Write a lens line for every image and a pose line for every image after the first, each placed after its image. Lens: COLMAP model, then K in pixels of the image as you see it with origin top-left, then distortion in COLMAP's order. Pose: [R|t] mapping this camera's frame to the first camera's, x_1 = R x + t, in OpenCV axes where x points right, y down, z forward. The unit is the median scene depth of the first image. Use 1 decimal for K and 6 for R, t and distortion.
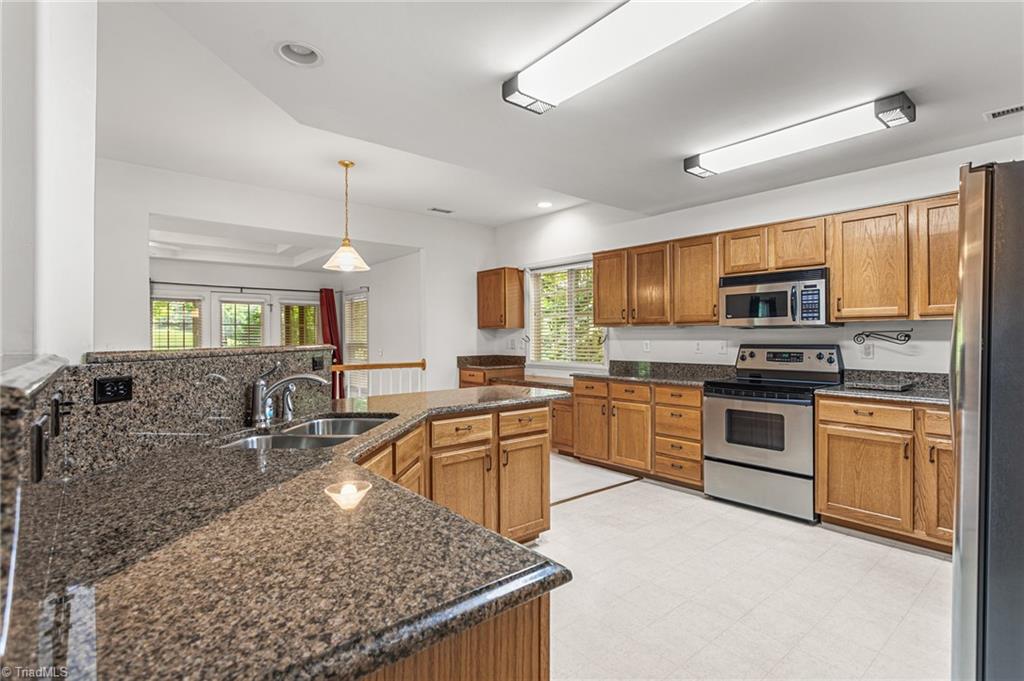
lens RADIAL K [[499.0, 0, 515.5], [0, 499.0, 328.6], [0, 0, 1]] dist [0.012446, -0.000514]
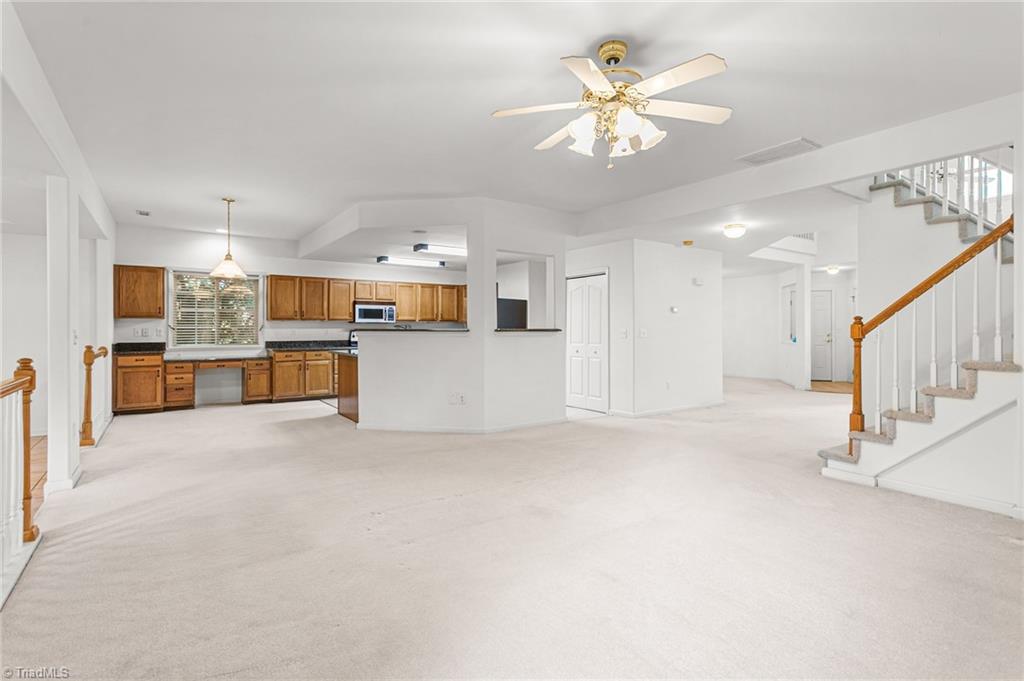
lens RADIAL K [[499.0, 0, 515.5], [0, 499.0, 328.6], [0, 0, 1]] dist [0.012446, -0.000514]
pose [[0.081678, 0.001748, 0.996657, -1.709883], [-0.017845, 0.999841, -0.000291, 0.011924], [-0.996499, -0.017762, 0.081696, 0.097841]]
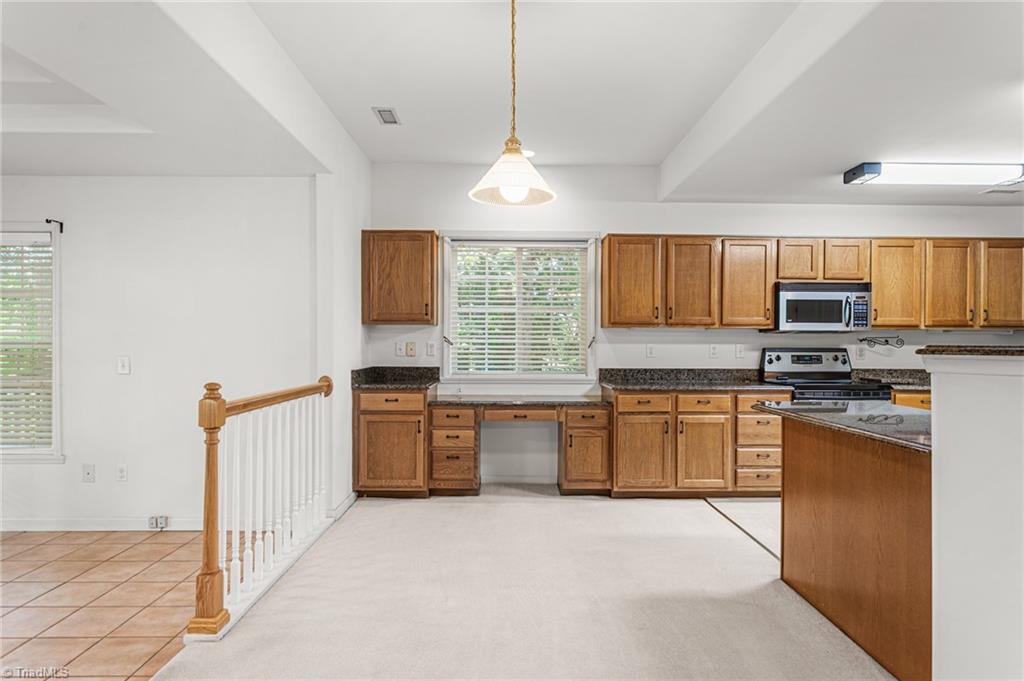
lens RADIAL K [[607.8, 0, 512.0], [0, 607.8, 340.5], [0, 0, 1]] dist [0.001192, 0.000554]
pose [[0.629103, 0.009835, 0.777259, -0.853165], [-0.020435, 0.999784, 0.003889, 0.021745], [-0.777053, -0.018330, 0.629168, 0.627382]]
